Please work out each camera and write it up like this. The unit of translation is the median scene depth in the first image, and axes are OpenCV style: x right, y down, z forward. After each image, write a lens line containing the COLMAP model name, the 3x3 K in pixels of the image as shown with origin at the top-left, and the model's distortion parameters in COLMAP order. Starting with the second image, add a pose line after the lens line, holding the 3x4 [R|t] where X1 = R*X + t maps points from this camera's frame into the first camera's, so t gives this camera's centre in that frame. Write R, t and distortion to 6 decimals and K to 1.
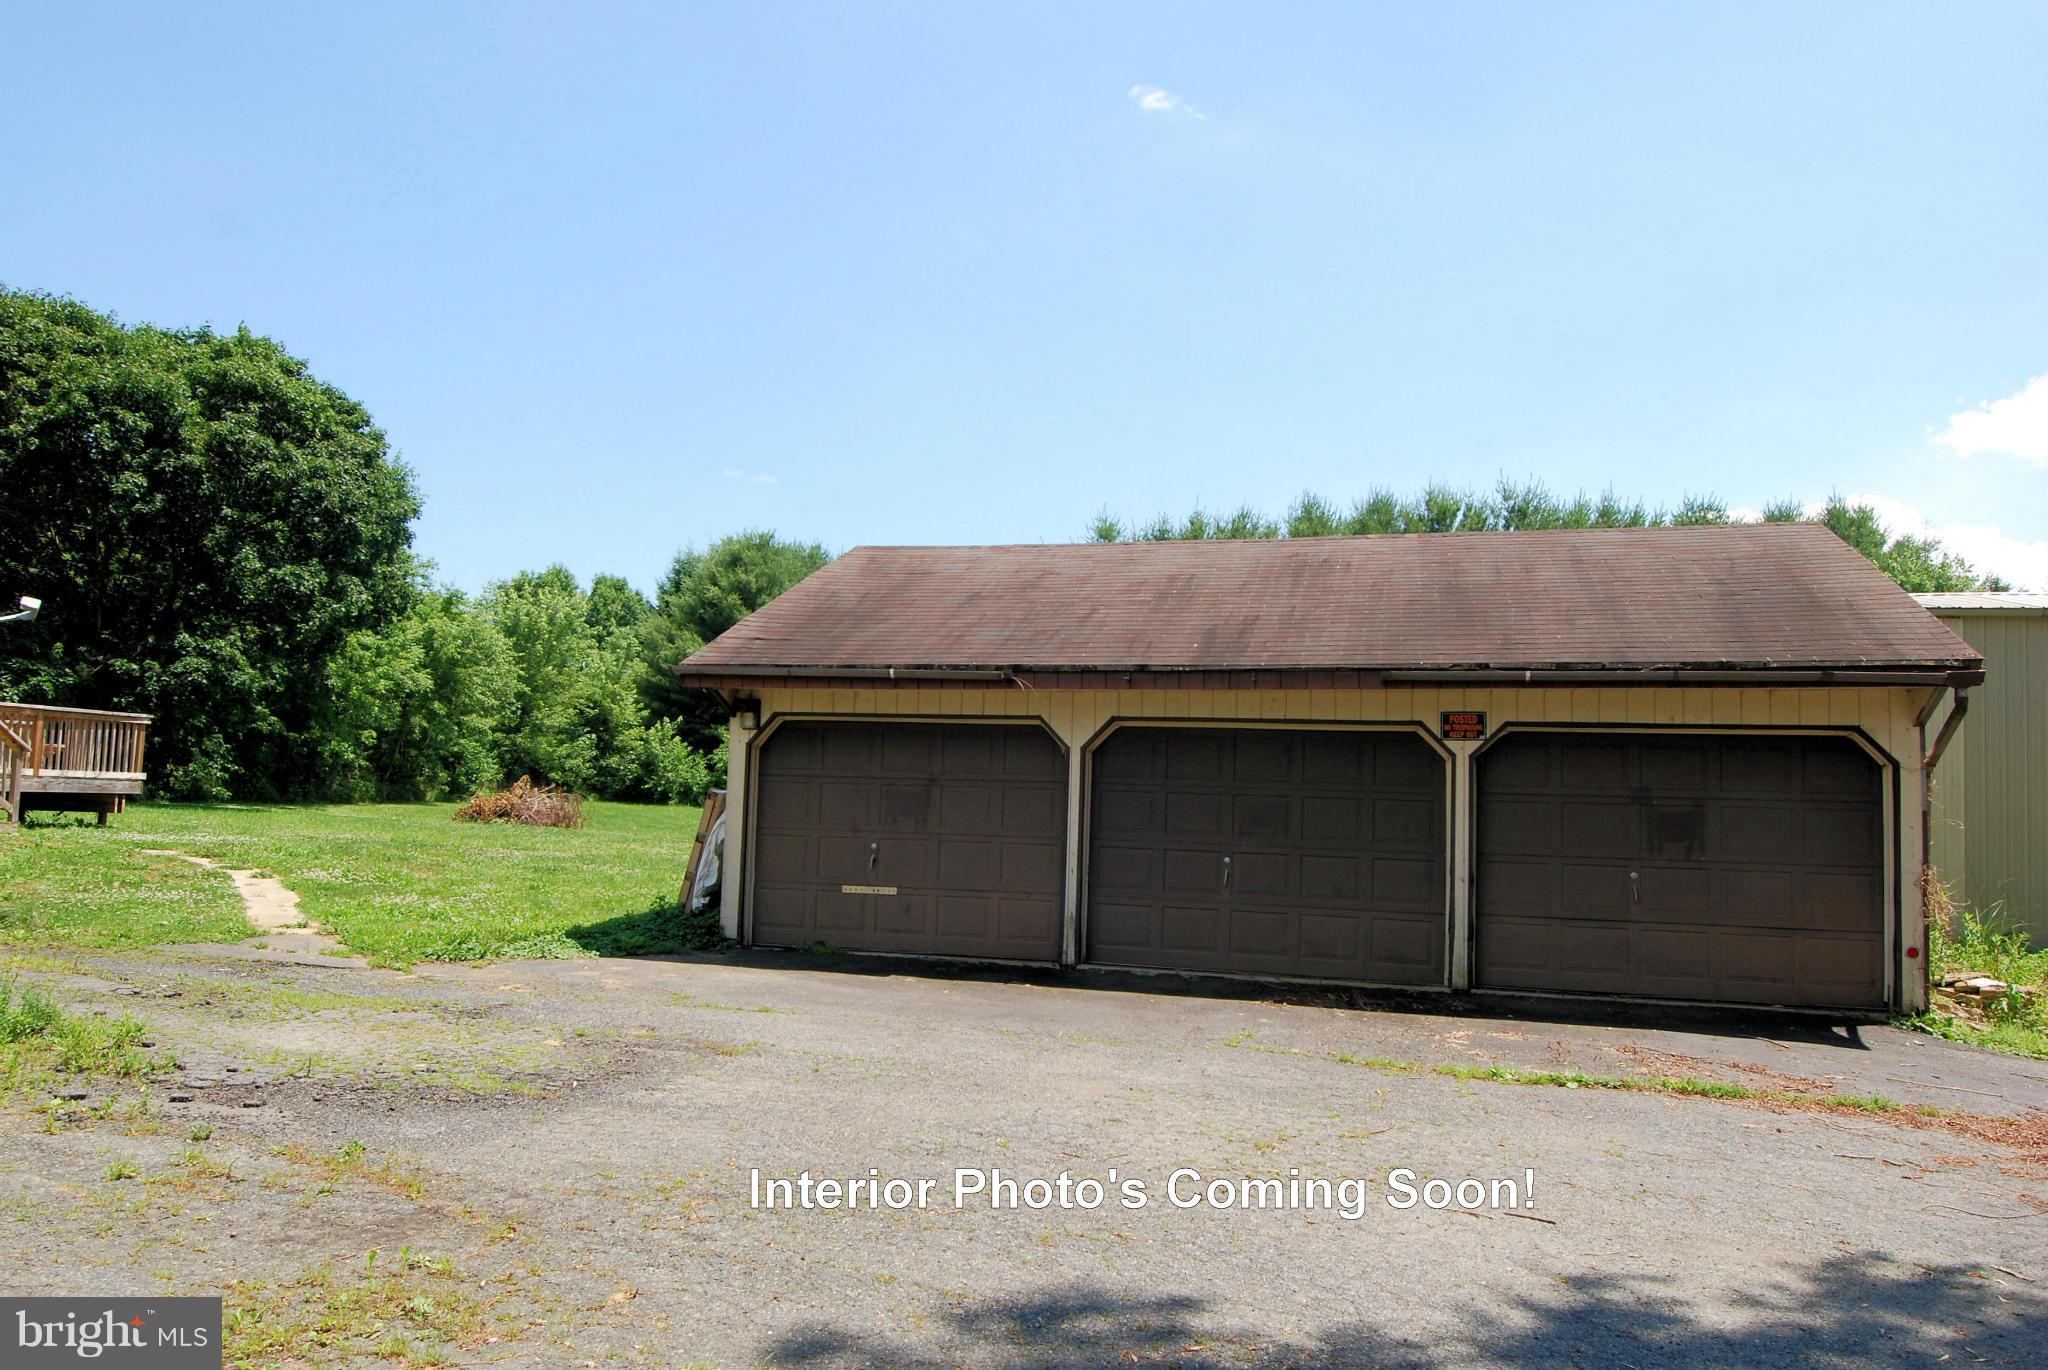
lens RADIAL K [[1508.9, 0, 1022.0], [0, 1508.9, 719.6], [0, 0, 1]] dist [0.003529, -0.037546]
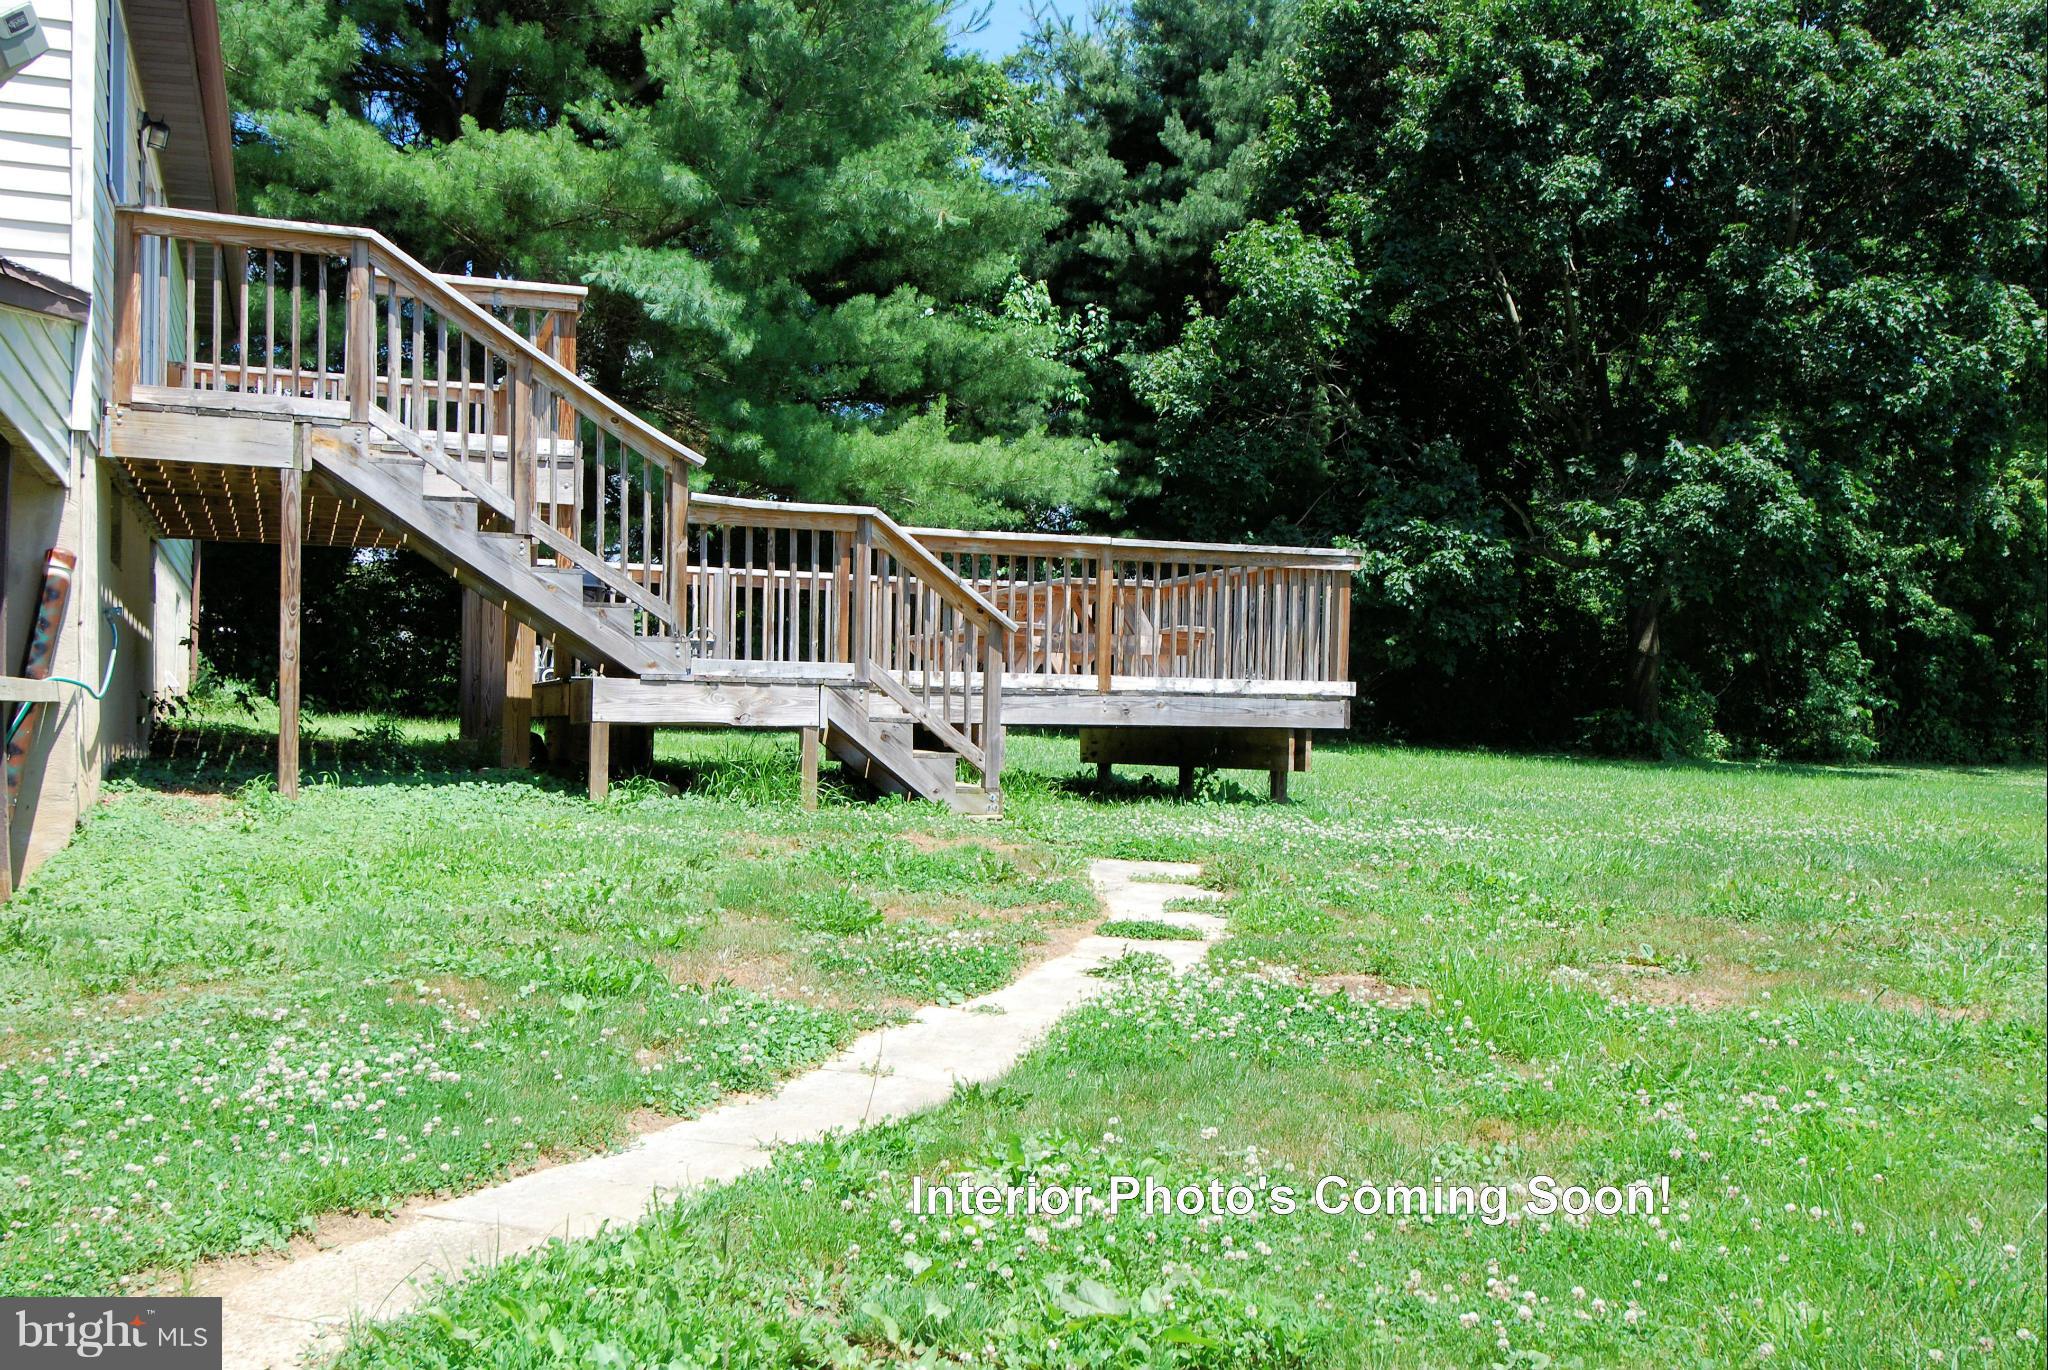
lens RADIAL K [[2229.8, 0, 1025.6], [0, 2229.8, 742.6], [0, 0, 1]] dist [-0.000444, 0.259843]
pose [[0.612084, -0.020100, -0.790537, -0.074830], [0.054209, 0.998392, 0.016588, 0.023980], [0.788932, -0.053007, 0.612189, 0.329799]]
